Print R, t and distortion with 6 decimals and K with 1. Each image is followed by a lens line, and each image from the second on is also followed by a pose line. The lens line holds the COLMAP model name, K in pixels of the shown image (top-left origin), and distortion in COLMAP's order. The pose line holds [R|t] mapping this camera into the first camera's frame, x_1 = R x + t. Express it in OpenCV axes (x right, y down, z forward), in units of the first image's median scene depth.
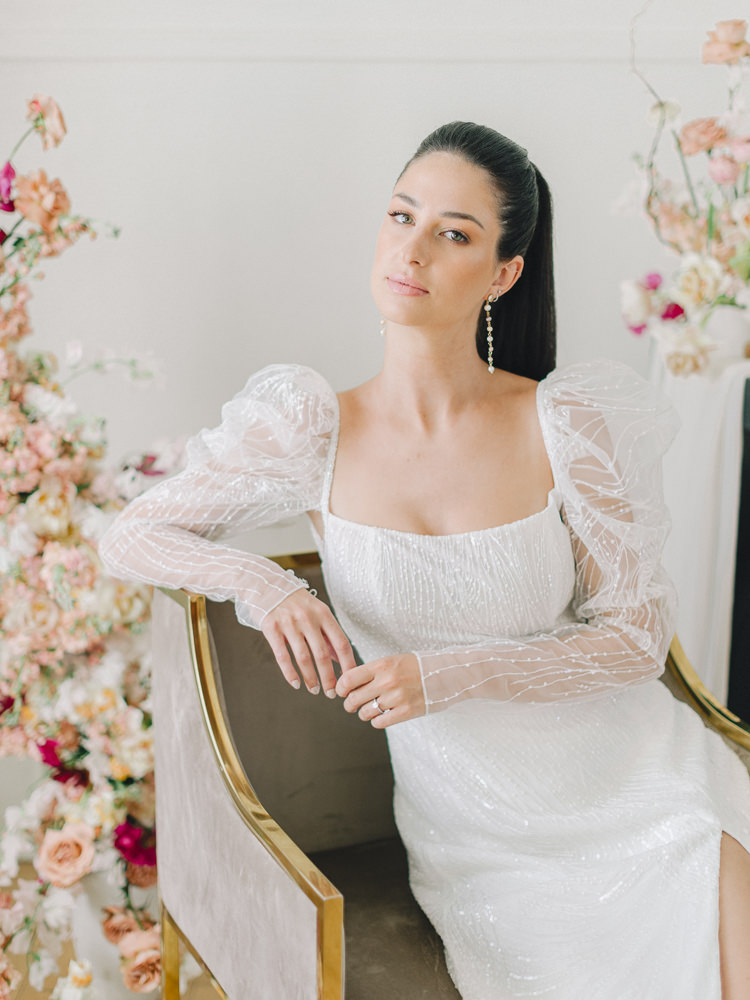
lens RADIAL K [[1478.0, 0, 370.9], [0, 1478.0, 494.6], [0, 0, 1]] dist [-0.054456, 0.000000]
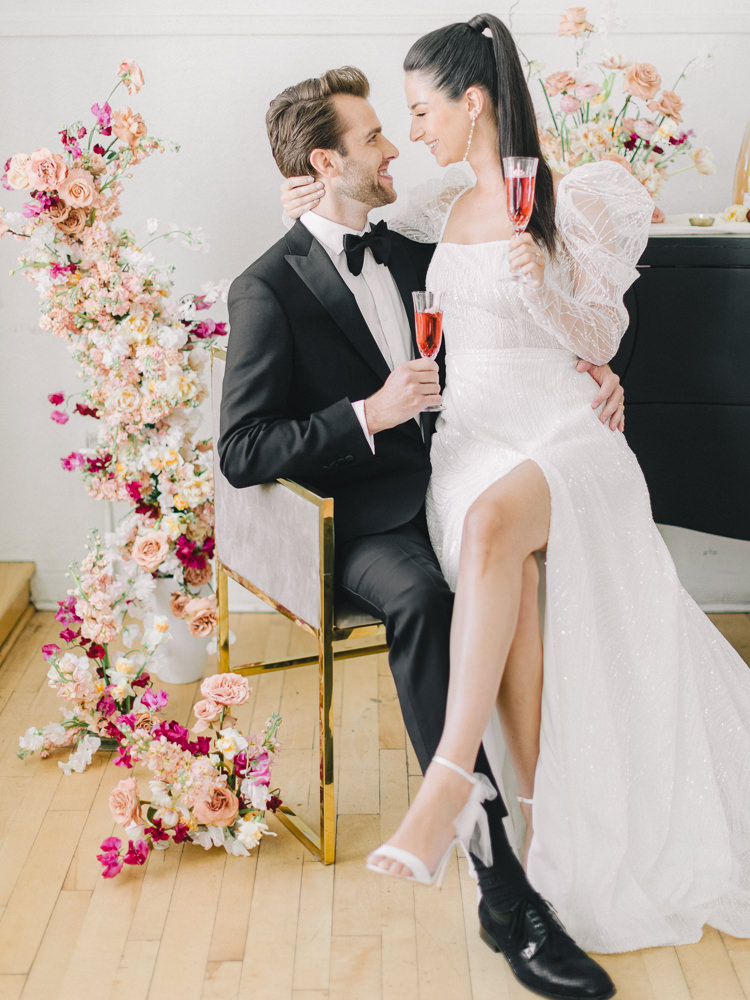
lens RADIAL K [[1478.0, 0, 375.8], [0, 1478.0, 455.4], [0, 0, 1]] dist [-0.054456, 0.000000]
pose [[0.999632, -0.012373, 0.024135, -0.006050], [0.012349, 0.999923, 0.001136, 0.144767], [-0.024147, -0.000838, 0.999708, -0.547724]]
